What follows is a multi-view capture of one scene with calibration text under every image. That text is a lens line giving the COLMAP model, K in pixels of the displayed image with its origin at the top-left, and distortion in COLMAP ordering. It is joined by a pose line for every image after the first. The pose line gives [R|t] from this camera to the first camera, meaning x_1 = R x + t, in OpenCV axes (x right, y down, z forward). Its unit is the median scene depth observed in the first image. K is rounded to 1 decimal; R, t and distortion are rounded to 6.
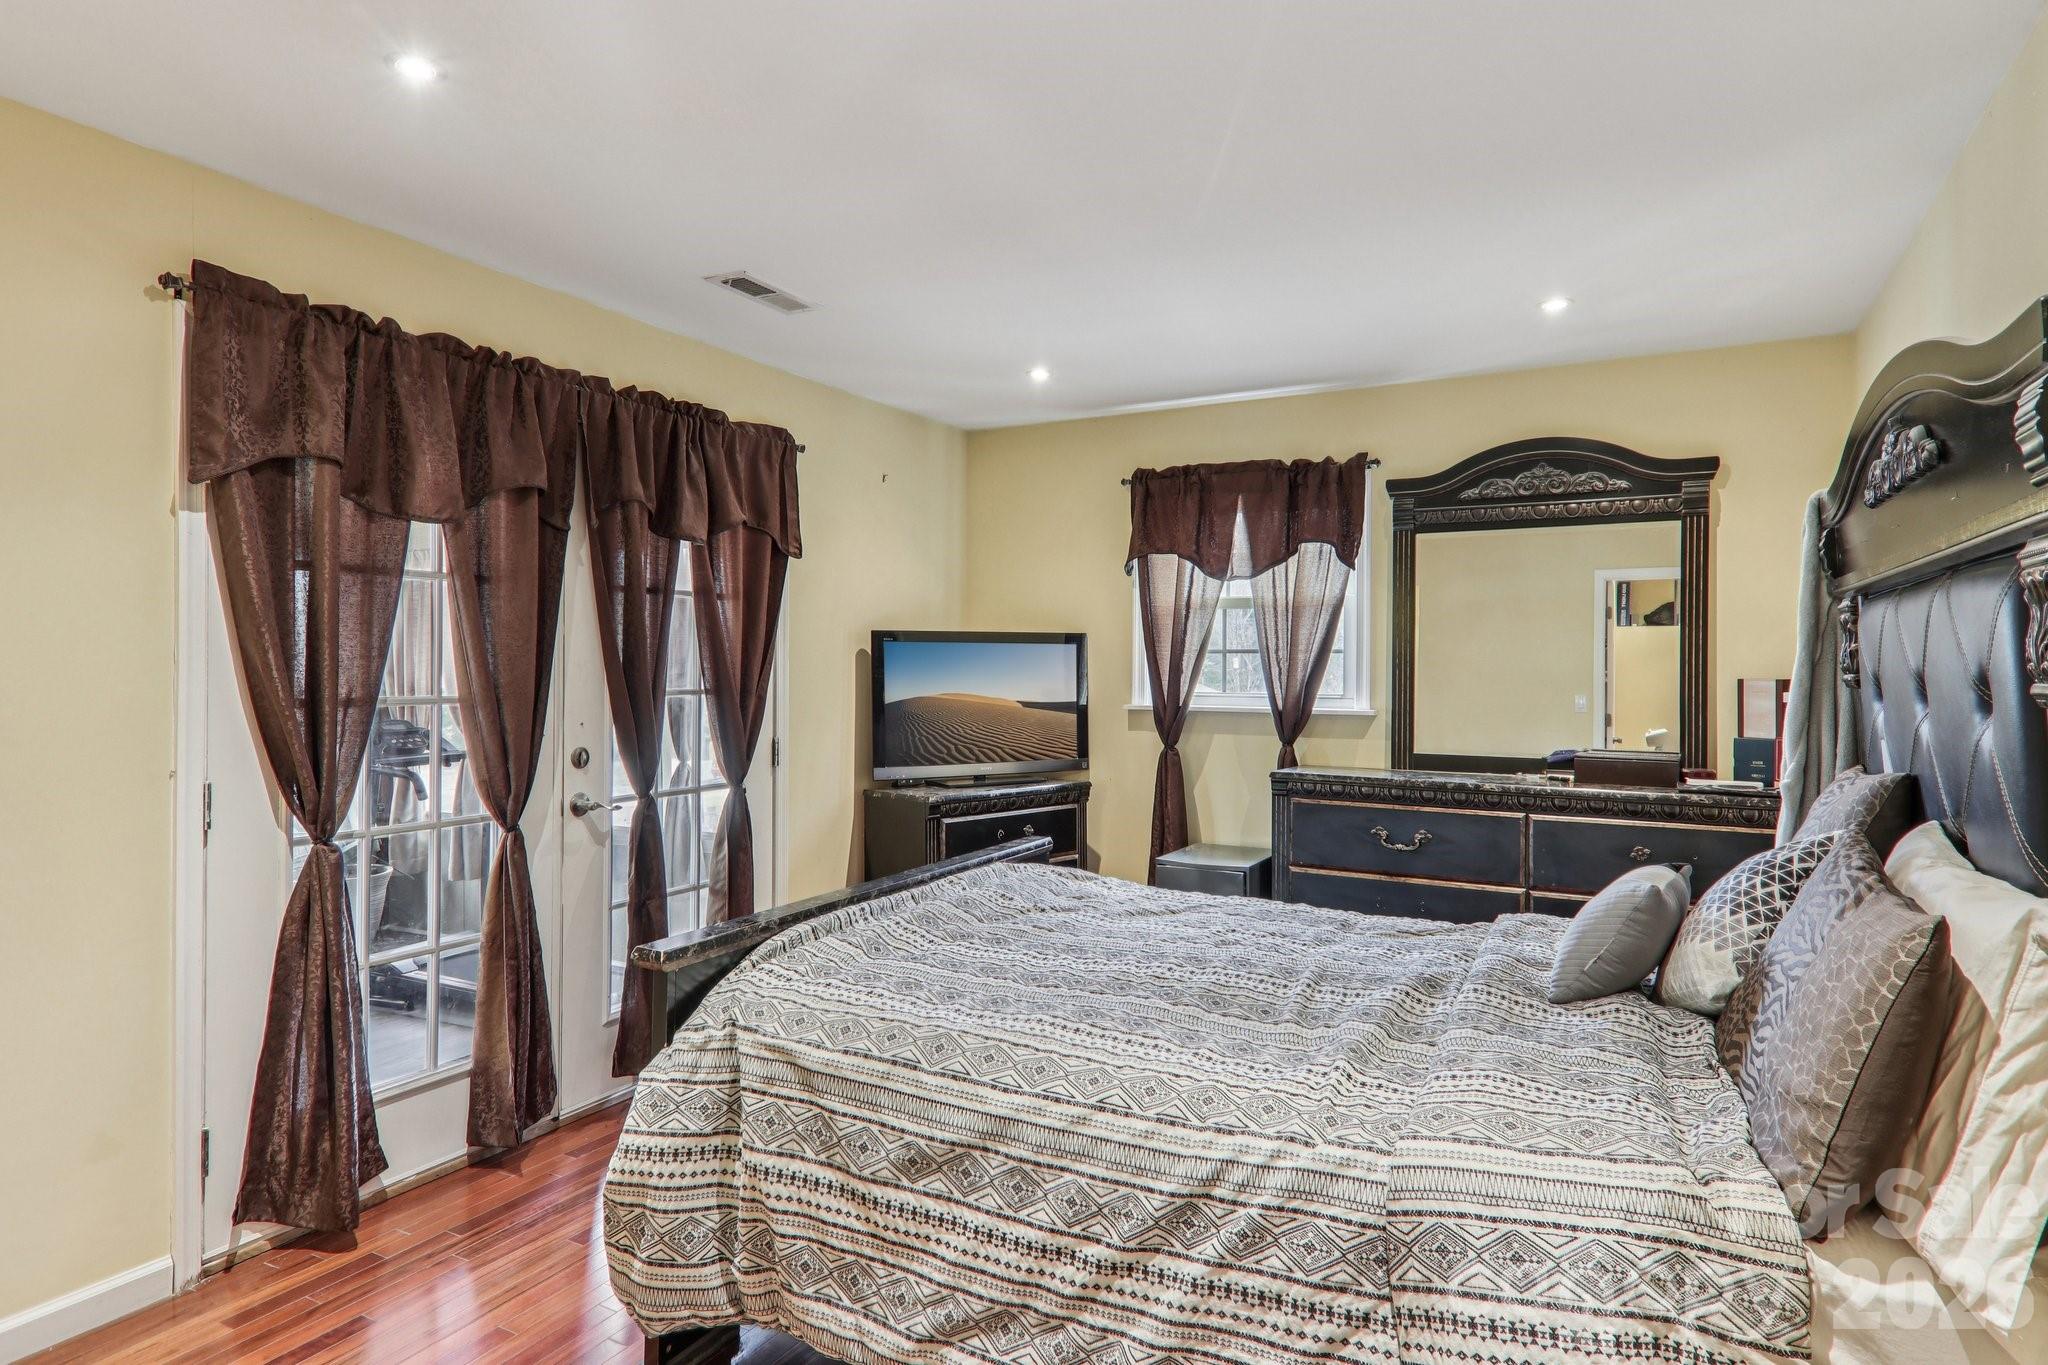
lens RADIAL K [[1160.4, 0, 1024.0], [0, 1160.4, 682.5], [0, 0, 1]] dist [0.016558, -0.000241]
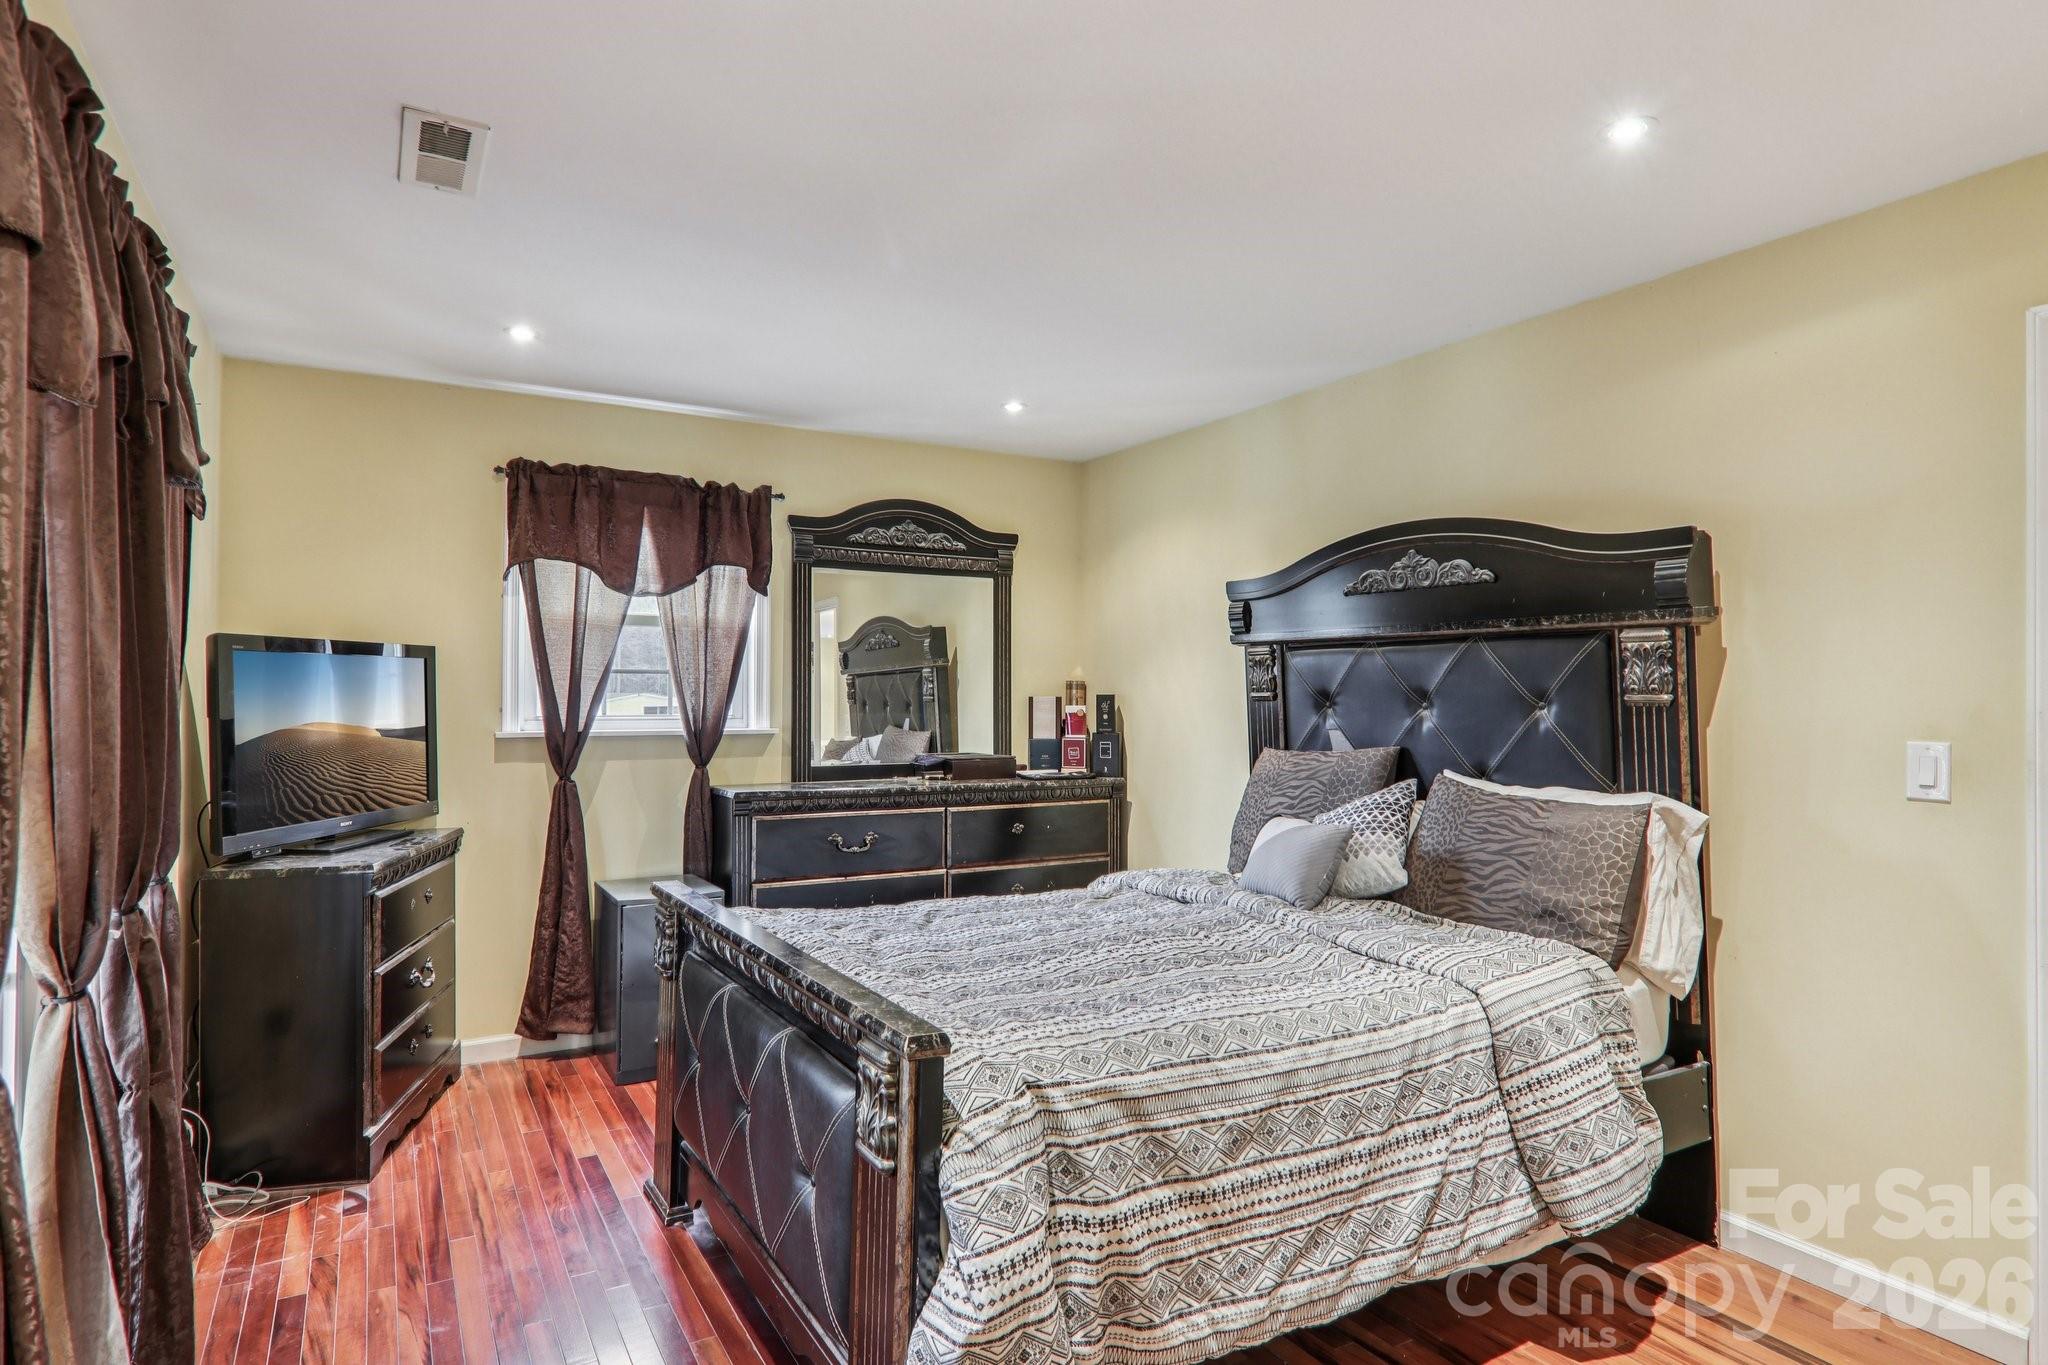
lens RADIAL K [[1143.8, 0, 1016.8], [0, 1143.8, 690.4], [0, 0, 1]] dist [0.001754, -0.000382]
pose [[0.526349, 0.001247, 0.850268, -0.557598], [0.010286, 0.999916, -0.007834, -0.000673], [-0.850207, 0.012869, 0.526292, 0.306153]]
